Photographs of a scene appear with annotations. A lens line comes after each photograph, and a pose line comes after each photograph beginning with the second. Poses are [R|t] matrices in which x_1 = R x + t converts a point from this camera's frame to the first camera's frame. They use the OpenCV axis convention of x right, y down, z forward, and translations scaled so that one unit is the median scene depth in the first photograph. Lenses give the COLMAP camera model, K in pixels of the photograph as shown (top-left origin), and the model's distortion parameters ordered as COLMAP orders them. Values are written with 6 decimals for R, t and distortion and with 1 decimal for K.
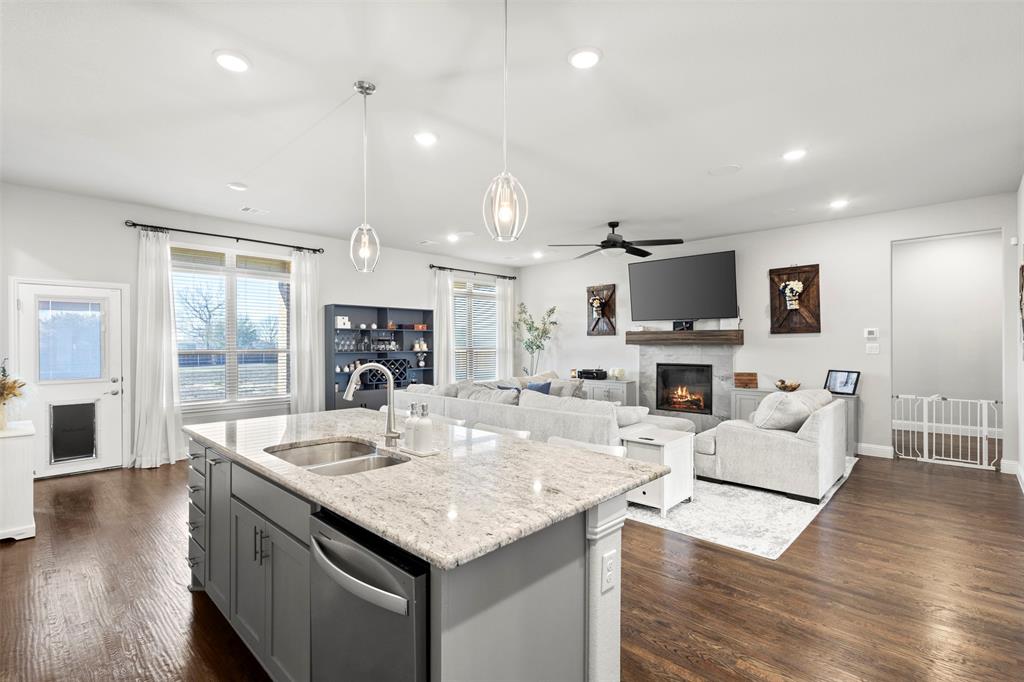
lens RADIAL K [[471.8, 0, 511.2], [0, 471.8, 344.9], [0, 0, 1]] dist [0.004753, -0.001116]
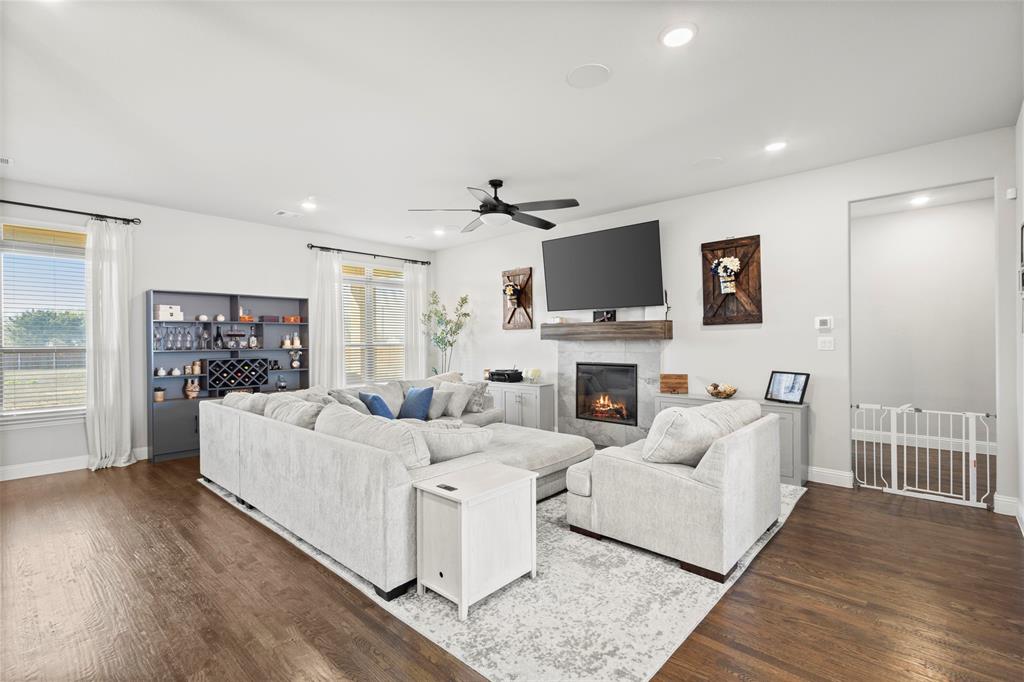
lens RADIAL K [[467.0, 0, 511.0], [0, 467.0, 341.3], [0, 0, 1]] dist [0.004290, -0.000420]
pose [[0.999873, -0.003755, 0.015511, 0.222027], [0.003768, 0.999993, -0.000809, 0.003137], [-0.015507, 0.000868, 0.999879, 0.229602]]
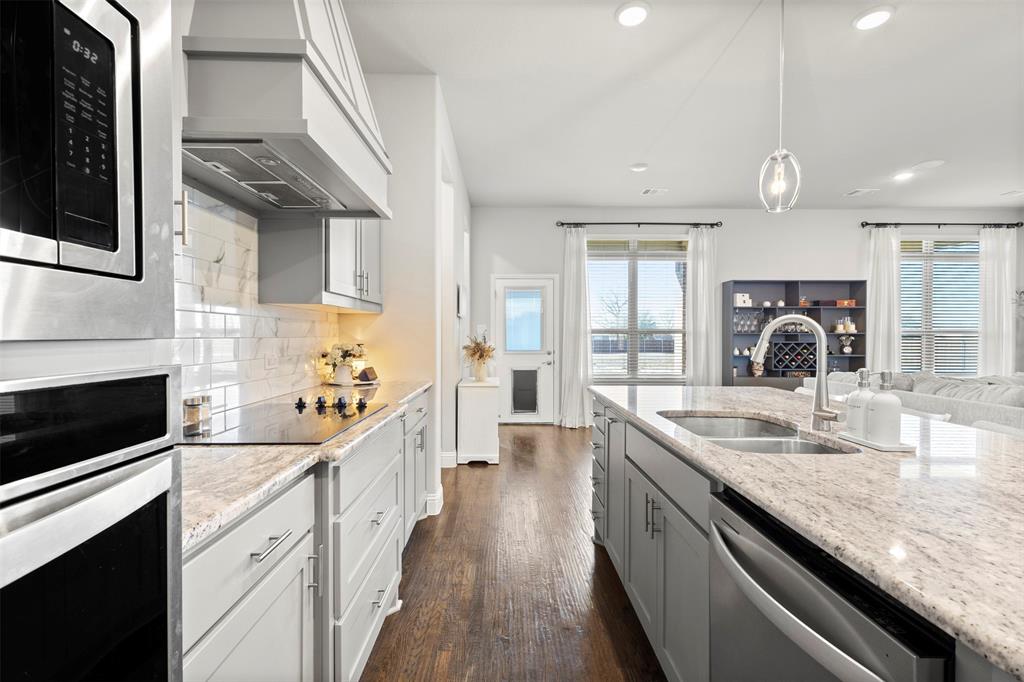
lens RADIAL K [[469.2, 0, 509.6], [0, 469.2, 340.5], [0, 0, 1]] dist [0.005478, -0.001170]
pose [[0.698522, 0.010733, -0.715508, -0.026914], [-0.005615, 0.999939, 0.009518, 0.025998], [0.715567, -0.002631, 0.698540, 0.057958]]
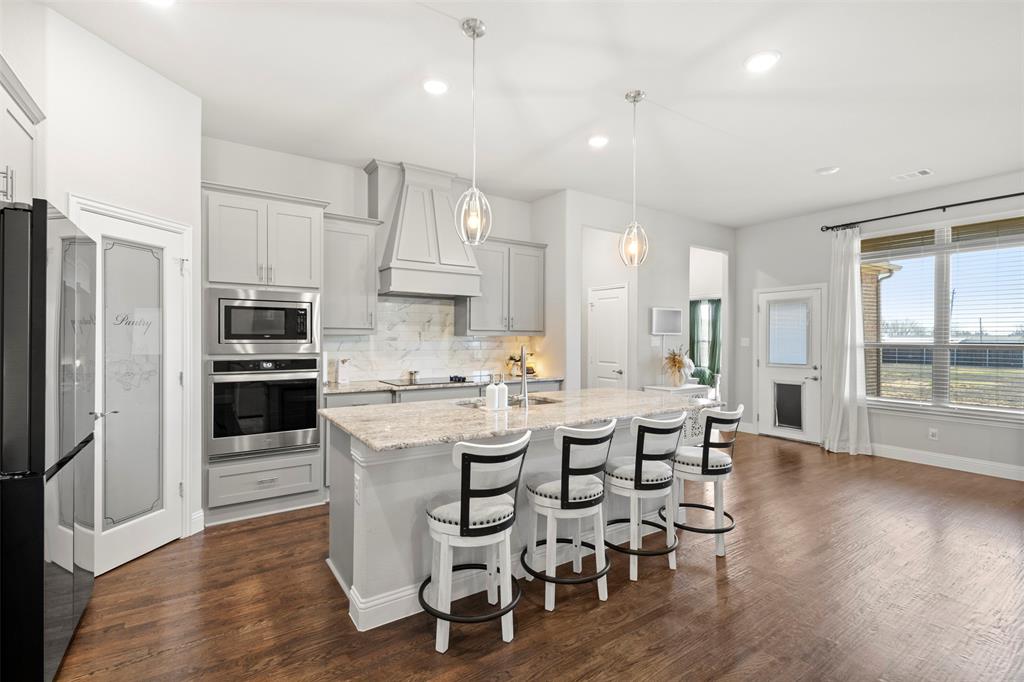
lens RADIAL K [[467.0, 0, 511.0], [0, 467.0, 341.3], [0, 0, 1]] dist [0.004290, -0.000420]
pose [[-0.217447, 0.005848, -0.976055, 0.366368], [-0.008327, 0.999935, 0.007847, 0.006112], [0.976037, 0.009834, -0.217384, 0.433845]]
